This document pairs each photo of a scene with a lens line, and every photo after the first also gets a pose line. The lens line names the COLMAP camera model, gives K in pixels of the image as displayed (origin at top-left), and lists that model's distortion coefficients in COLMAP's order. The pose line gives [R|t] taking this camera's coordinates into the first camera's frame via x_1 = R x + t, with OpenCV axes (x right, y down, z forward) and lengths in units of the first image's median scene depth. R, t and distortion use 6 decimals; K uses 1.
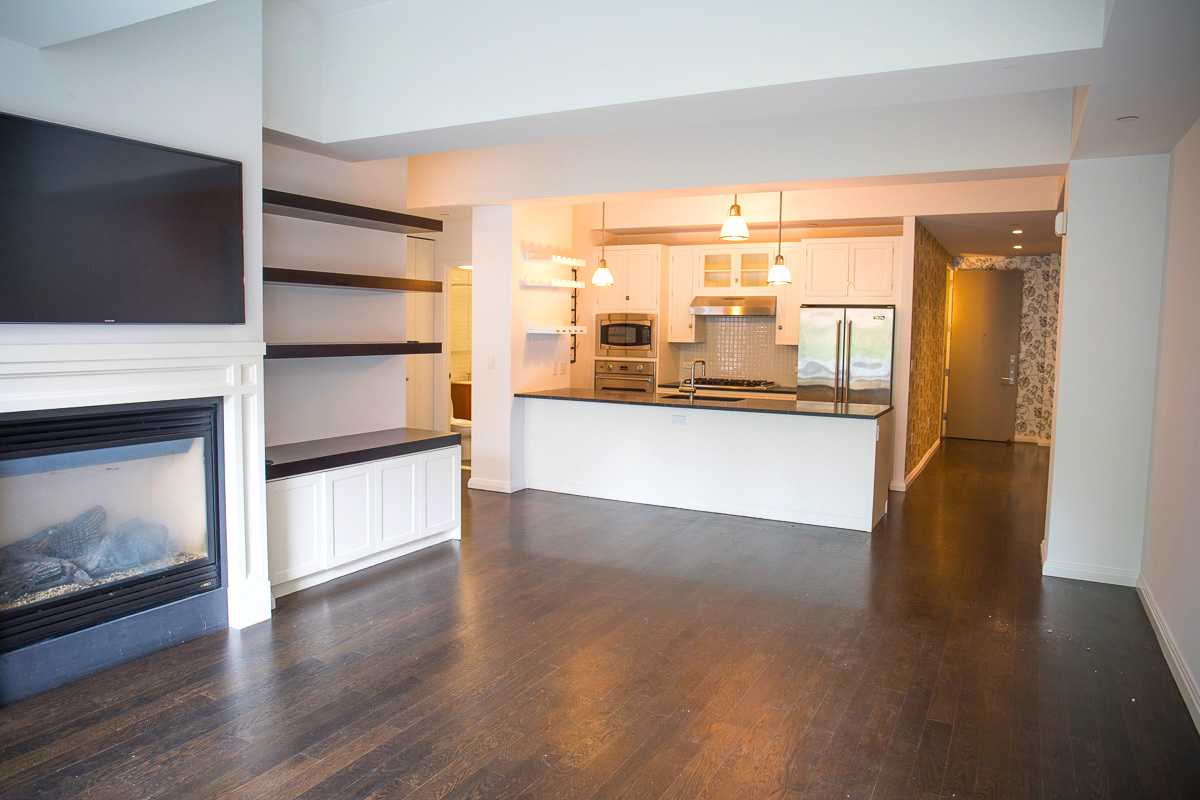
lens RADIAL K [[795.0, 0, 600.0], [0, 795.0, 400.0], [0, 0, 1]] dist [-0.062682, -0.000408]
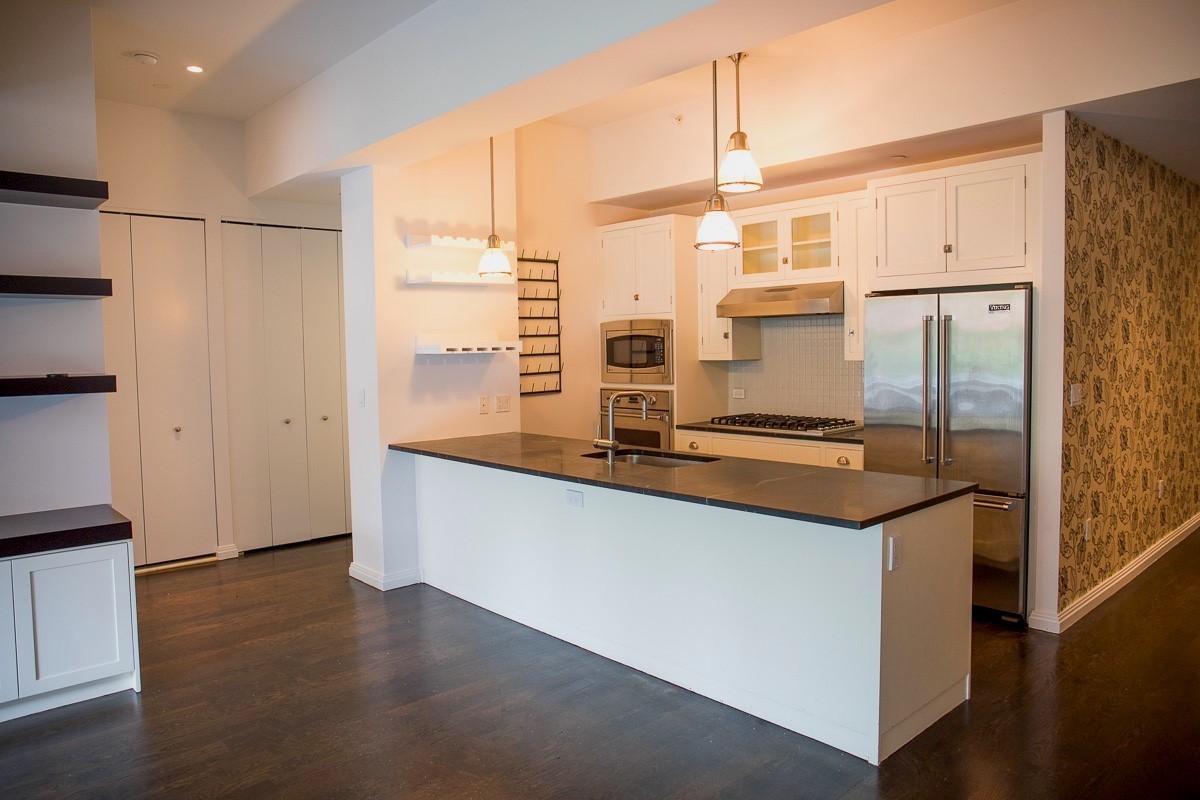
lens RADIAL K [[822.8, 0, 600.0], [0, 822.8, 400.0], [0, 0, 1]] dist [-0.010102, -0.002332]
pose [[0.942367, -0.006363, -0.334522, 0.266194], [-0.001354, 0.999738, -0.022831, -0.026700], [0.334579, 0.021968, 0.942111, 0.359397]]
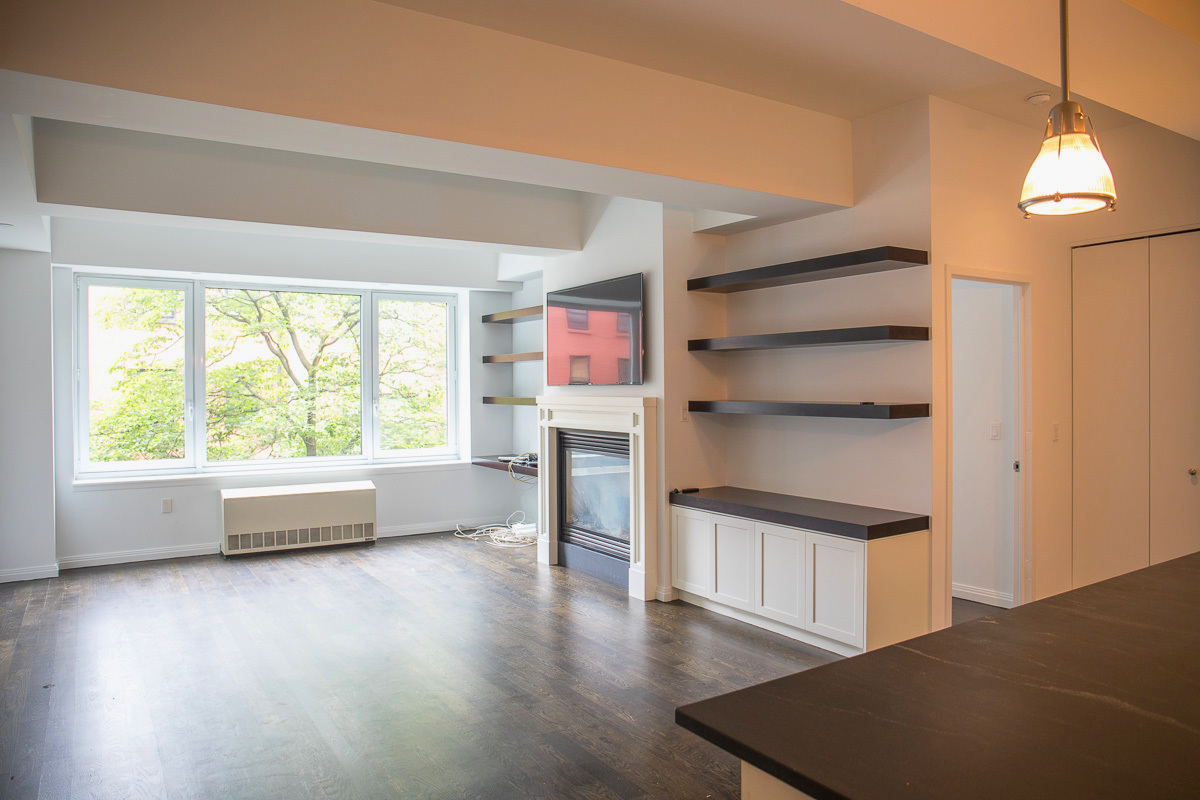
lens RADIAL K [[822.8, 0, 600.0], [0, 822.8, 400.0], [0, 0, 1]] dist [-0.010102, -0.002332]
pose [[-0.483782, 0.002617, -0.875185, 0.447869], [-0.073933, 0.996299, 0.043848, -0.065191], [0.872060, 0.085918, -0.481798, 0.822332]]
